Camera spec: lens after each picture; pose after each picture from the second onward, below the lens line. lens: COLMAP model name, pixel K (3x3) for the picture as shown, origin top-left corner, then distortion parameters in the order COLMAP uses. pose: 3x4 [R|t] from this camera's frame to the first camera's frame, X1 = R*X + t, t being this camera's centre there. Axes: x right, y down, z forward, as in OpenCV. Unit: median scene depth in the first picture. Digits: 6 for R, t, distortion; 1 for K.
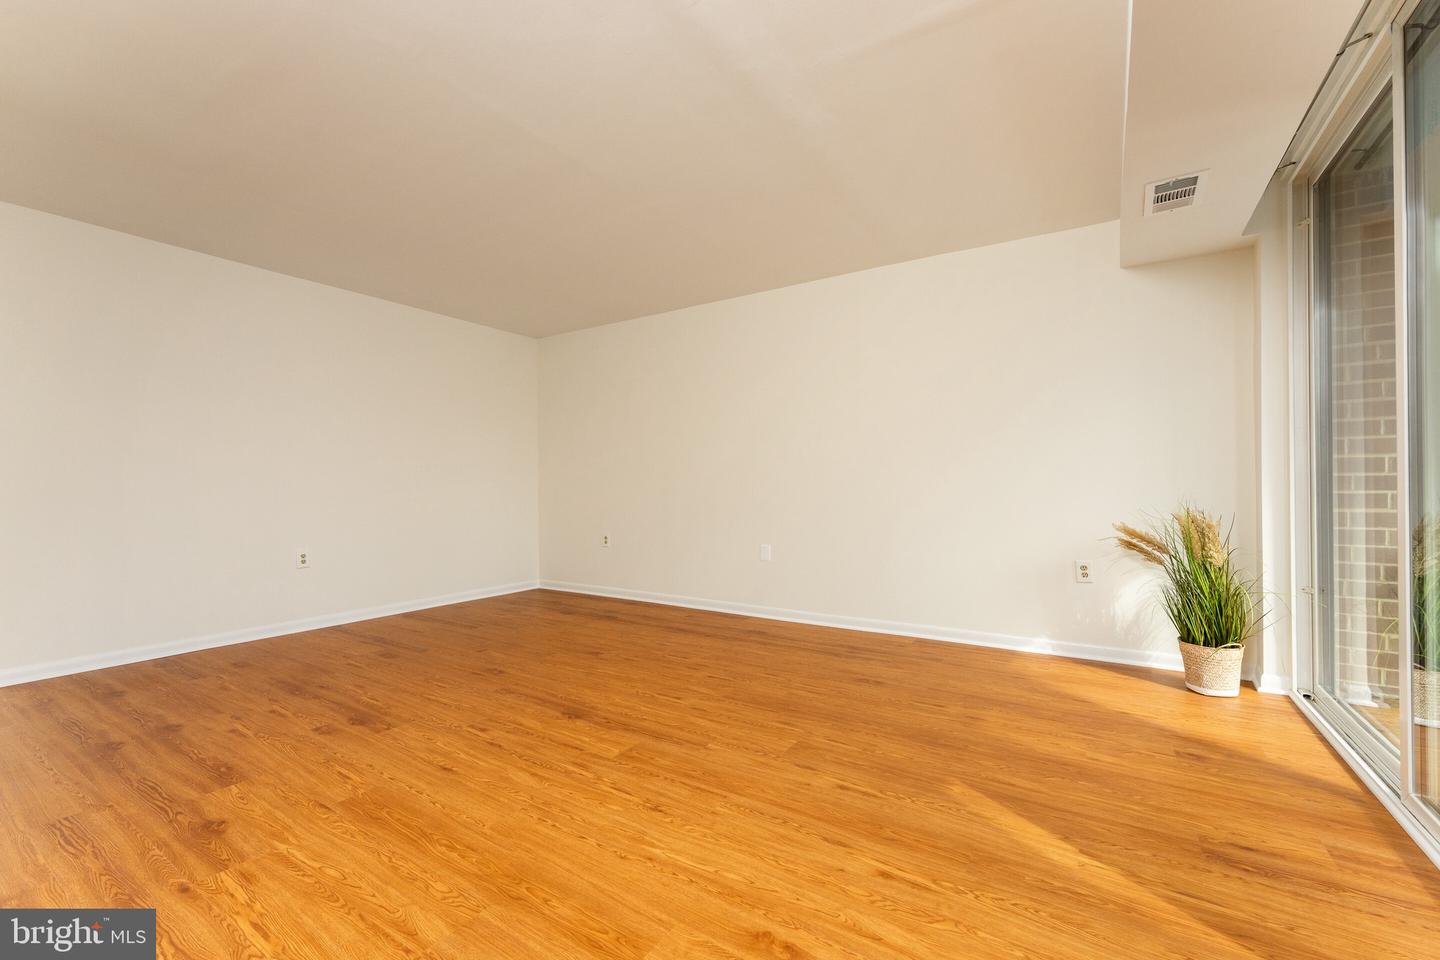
lens RADIAL K [[615.7, 0, 709.6], [0, 615.7, 476.8], [0, 0, 1]] dist [0.001247, -0.000148]
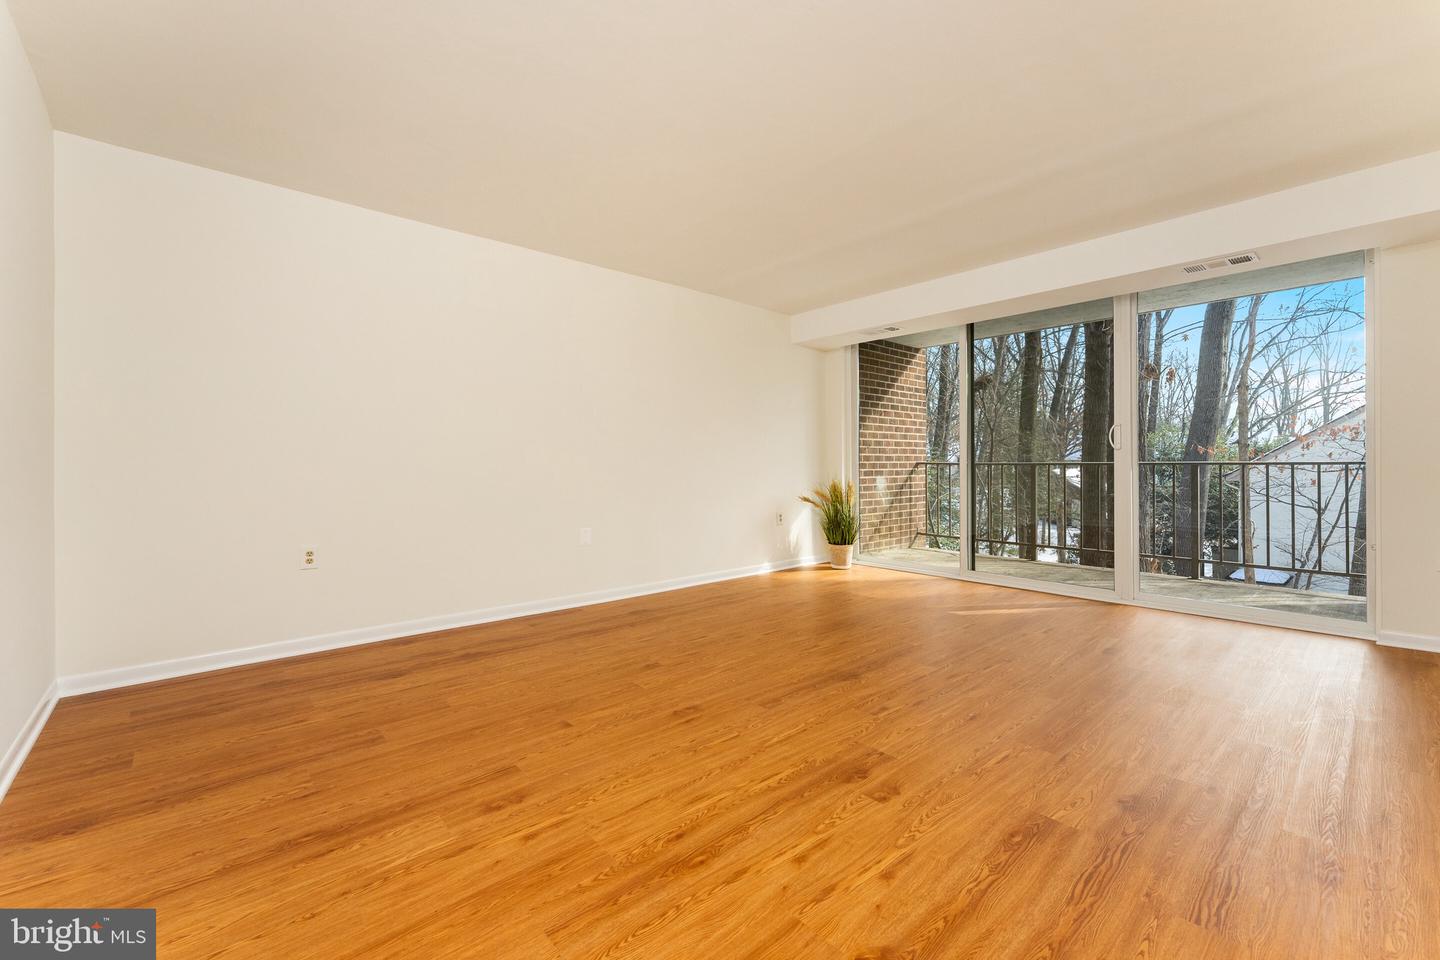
lens RADIAL K [[585.5, 0, 712.3], [0, 585.5, 474.9], [0, 0, 1]] dist [-0.000010, 0.000244]
pose [[0.255590, -0.011377, 0.966718, -1.272437], [-0.013356, 0.999794, 0.015297, 0.006238], [-0.966693, -0.016822, 0.255385, 0.948025]]
